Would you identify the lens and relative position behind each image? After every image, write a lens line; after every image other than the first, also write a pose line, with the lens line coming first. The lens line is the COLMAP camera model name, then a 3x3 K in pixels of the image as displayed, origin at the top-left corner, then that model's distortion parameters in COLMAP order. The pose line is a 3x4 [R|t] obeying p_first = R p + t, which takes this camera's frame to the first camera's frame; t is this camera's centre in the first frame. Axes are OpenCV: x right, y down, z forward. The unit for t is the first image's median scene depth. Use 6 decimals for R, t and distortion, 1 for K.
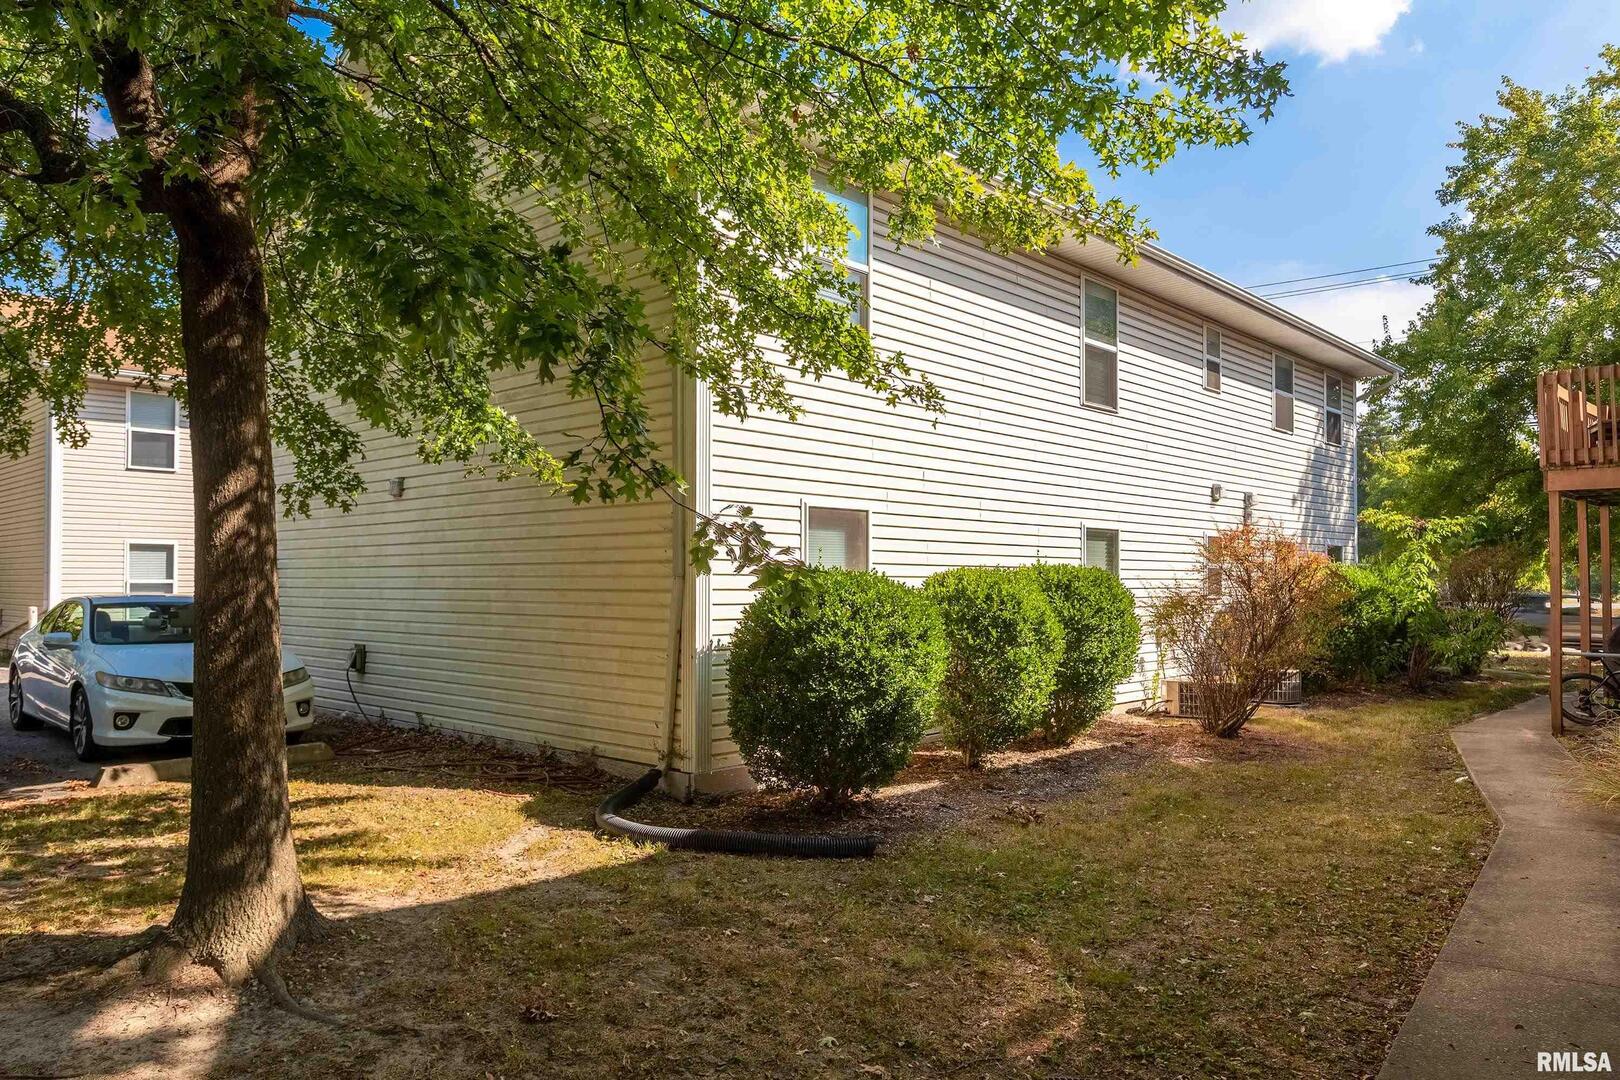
lens RADIAL K [[1104.2, 0, 810.0], [0, 1104.2, 540.0], [0, 0, 1]] dist [0.001945, -0.000033]
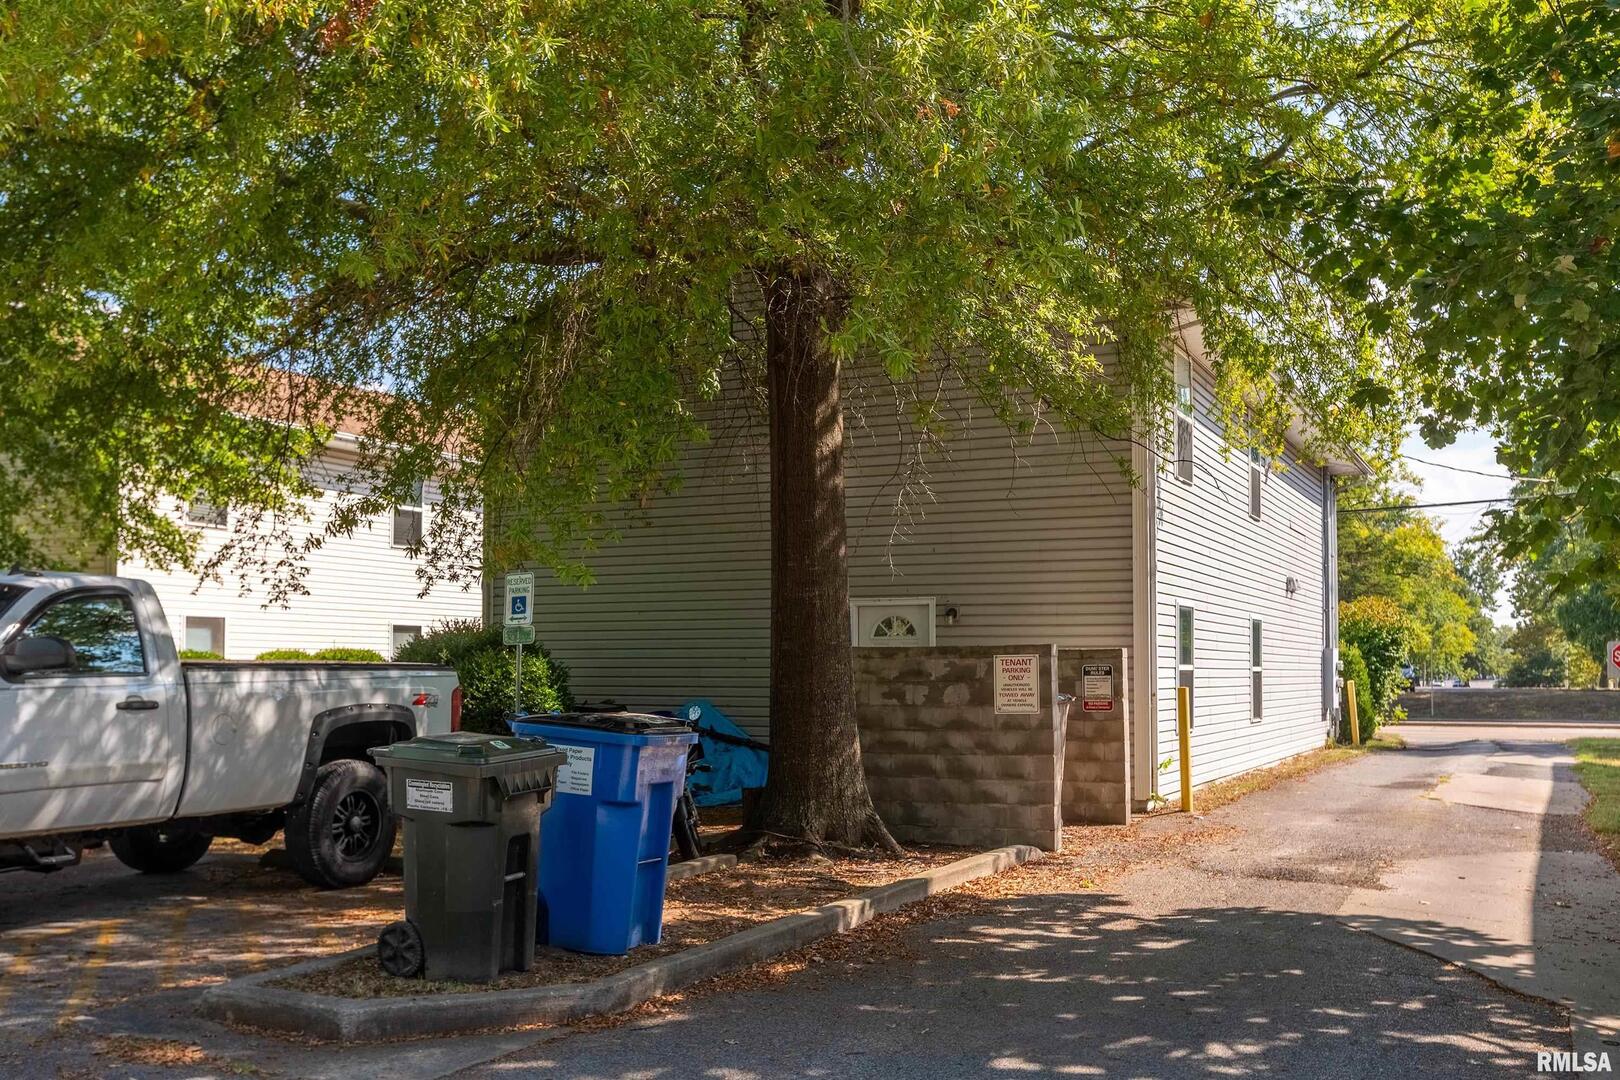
lens RADIAL K [[1506.2, 0, 810.0], [0, 1506.2, 540.0], [0, 0, 1]] dist [-0.004125, -0.002446]
pose [[0.958608, 0.023560, 0.283753, 0.316329], [-0.010794, 0.998861, -0.046469, -0.058954], [-0.284525, 0.041482, 0.957771, -1.882581]]
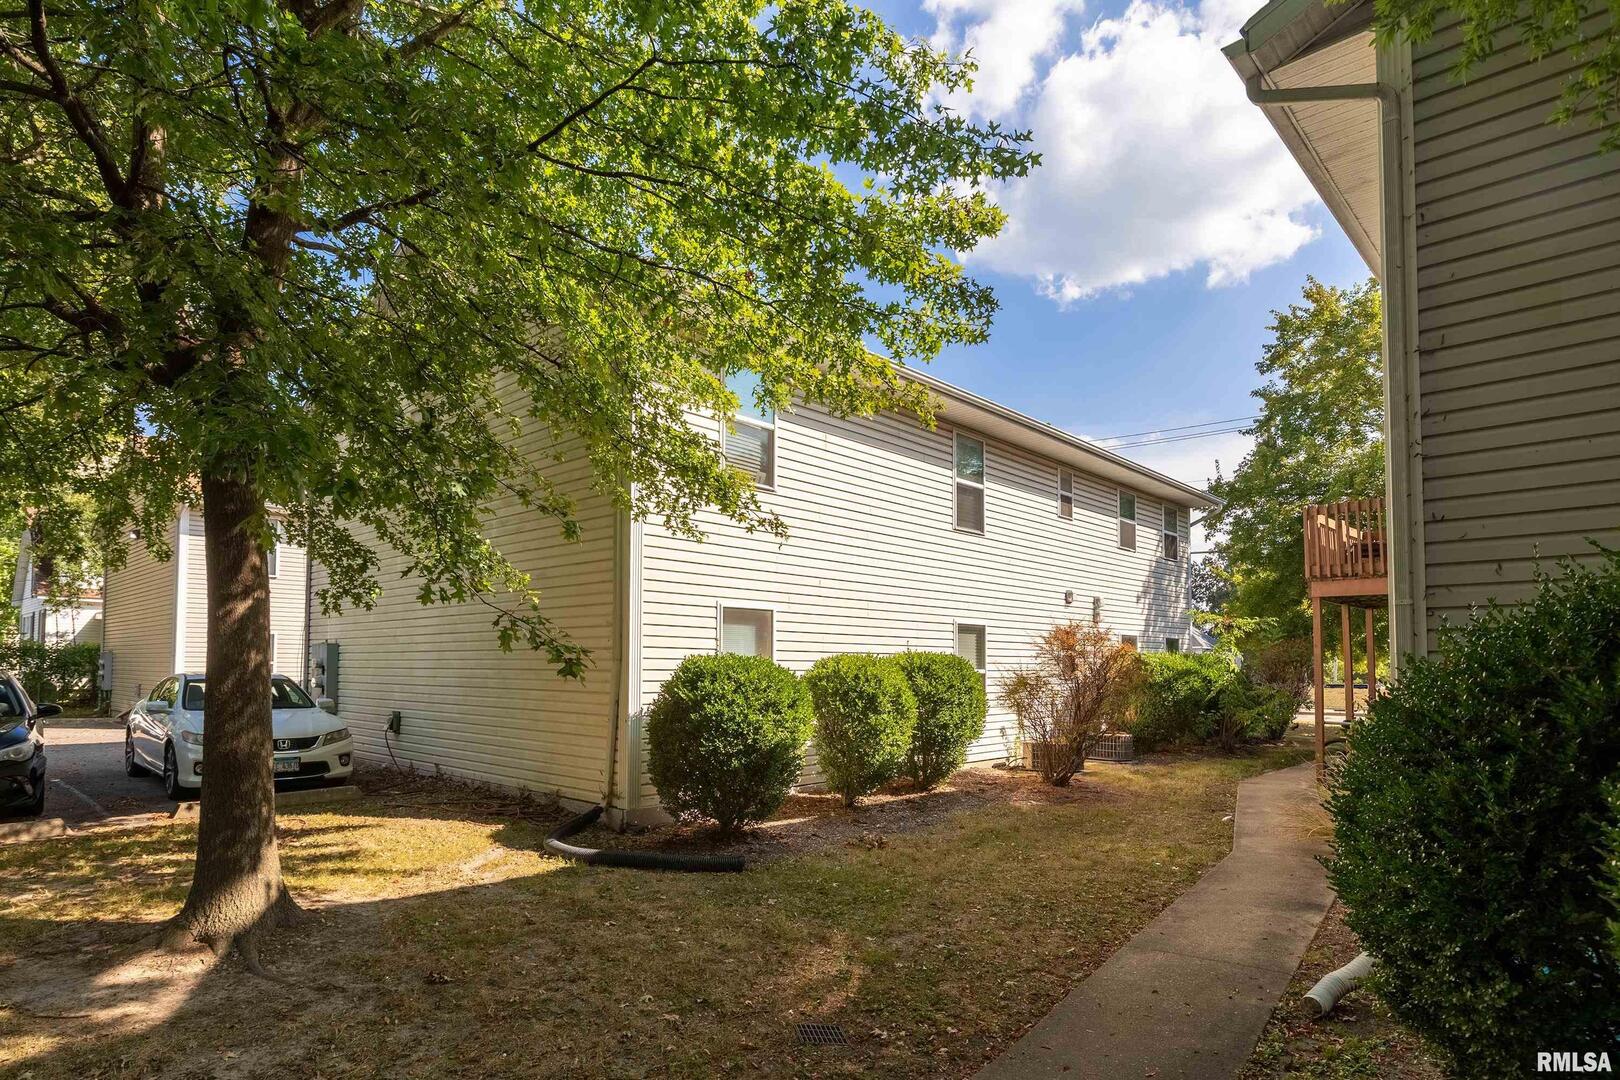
lens RADIAL K [[879.0, 0, 805.3], [0, 879.0, 612.6], [0, 0, 1]] dist [-0.000603, 0.001851]
pose [[0.999974, 0.003223, -0.006434, 0.117511], [-0.003369, 0.999733, -0.022846, -0.000145], [0.006358, 0.022867, 0.999718, -0.053053]]
